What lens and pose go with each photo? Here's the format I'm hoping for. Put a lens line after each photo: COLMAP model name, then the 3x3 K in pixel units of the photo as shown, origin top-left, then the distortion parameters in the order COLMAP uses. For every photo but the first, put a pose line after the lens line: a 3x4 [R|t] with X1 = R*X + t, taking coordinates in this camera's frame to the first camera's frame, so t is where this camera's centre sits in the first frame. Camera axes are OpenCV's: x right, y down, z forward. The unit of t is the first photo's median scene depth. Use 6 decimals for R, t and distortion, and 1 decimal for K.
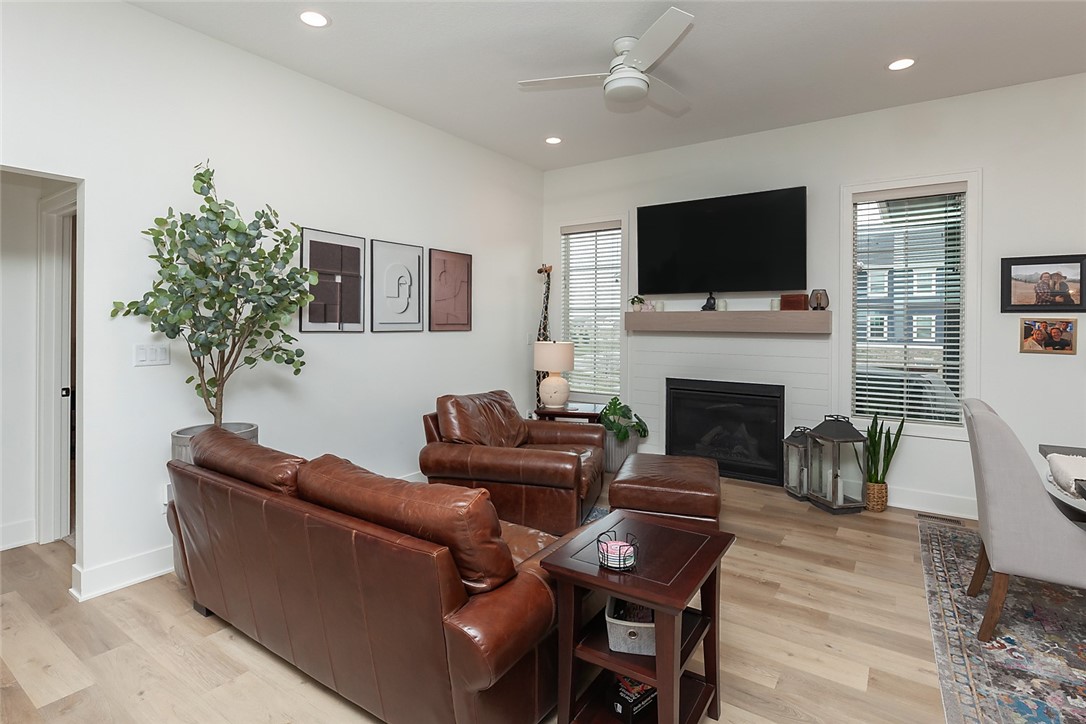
lens RADIAL K [[536.5, 0, 546.6], [0, 536.5, 320.4], [0, 0, 1]] dist [-0.004635, -0.001217]
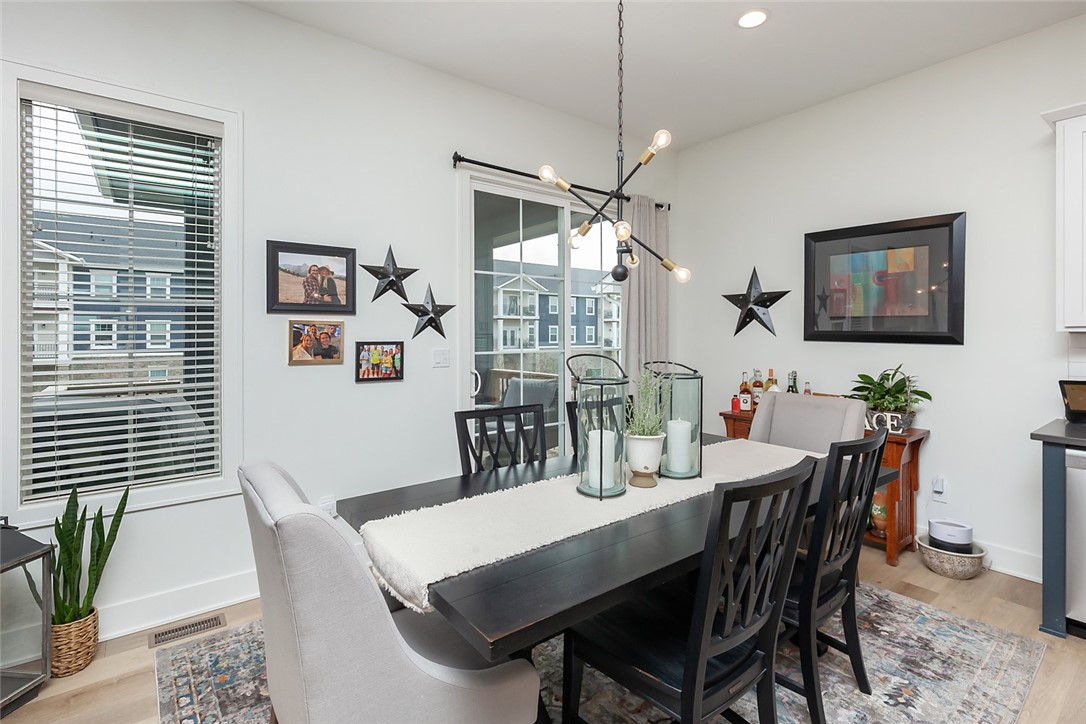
lens RADIAL K [[516.2, 0, 543.7], [0, 516.2, 337.5], [0, 0, 1]] dist [0.005684, 0.000696]
pose [[0.312507, -0.015145, 0.949795, 0.252553], [-0.002179, 0.999859, 0.016660, 0.006421], [-0.949913, -0.007276, 0.312430, 0.361919]]
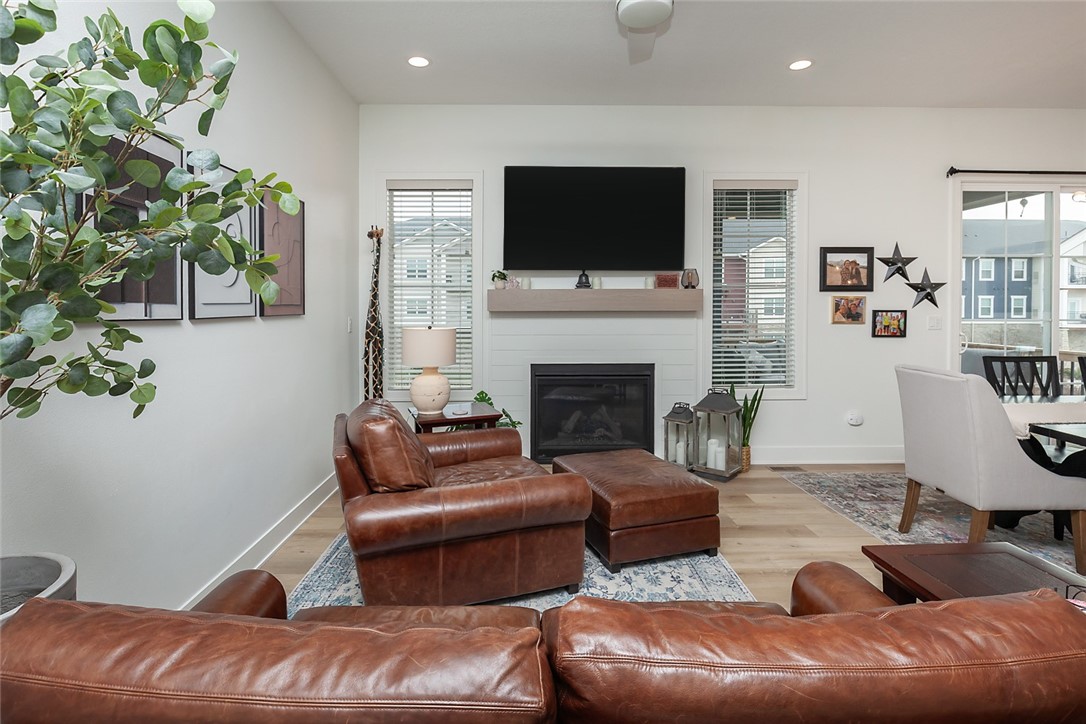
lens RADIAL K [[533.0, 0, 533.9], [0, 533.0, 313.3], [0, 0, 1]] dist [-0.002565, -0.000850]
pose [[0.818688, -0.016574, 0.573999, -0.342478], [0.004859, 0.999748, 0.021936, 0.004465], [-0.574218, -0.015170, 0.818562, 0.338747]]
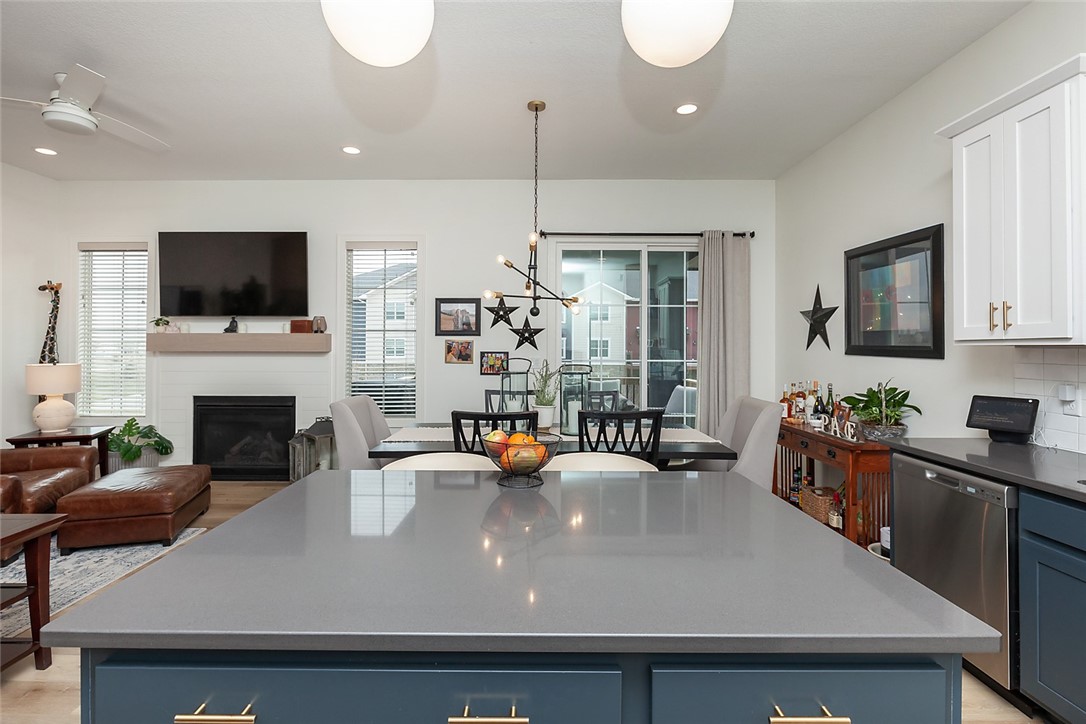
lens RADIAL K [[512.8, 0, 522.0], [0, 512.8, 339.4], [0, 0, 1]] dist [-0.001169, -0.000181]
pose [[0.835342, 0.002050, 0.549726, 0.256758], [0.001408, 0.999982, -0.005869, 0.003117], [-0.549728, 0.005677, 0.835324, -0.249749]]
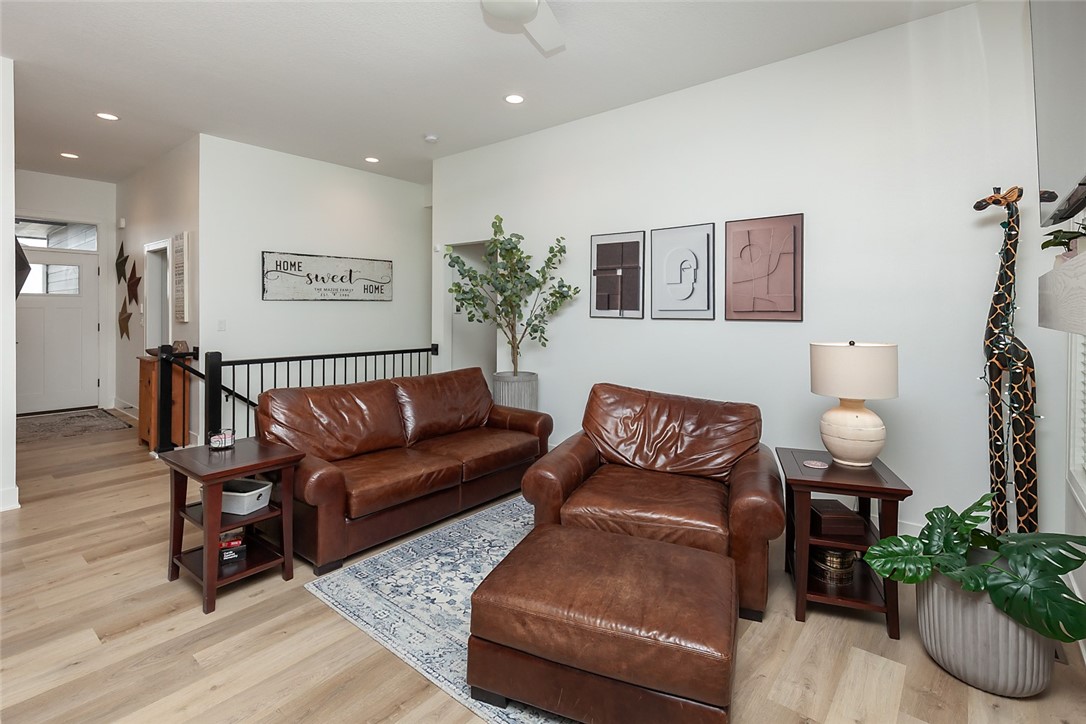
lens RADIAL K [[511.9, 0, 544.2], [0, 511.9, 310.5], [0, 0, 1]] dist [0.000703, 0.000020]
pose [[-0.099818, -0.004740, -0.994994, 0.660195], [-0.000599, 0.999989, -0.004704, 0.009714], [0.995005, 0.000126, -0.099820, 0.865841]]
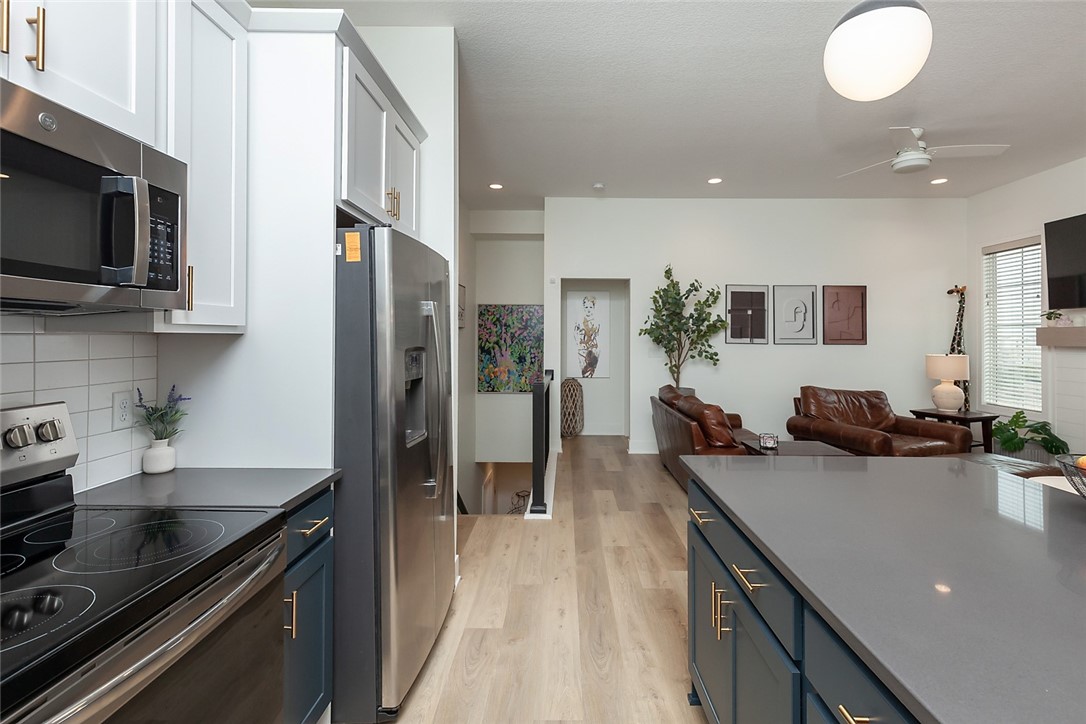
lens RADIAL K [[505.9, 0, 567.6], [0, 505.9, 335.2], [0, 0, 1]] dist [-0.000004, 0.000510]
pose [[0.563827, -0.007134, -0.825862, 0.541810], [0.001865, 0.999971, -0.007365, 0.005057], [0.825890, 0.002612, 0.563825, -0.327108]]
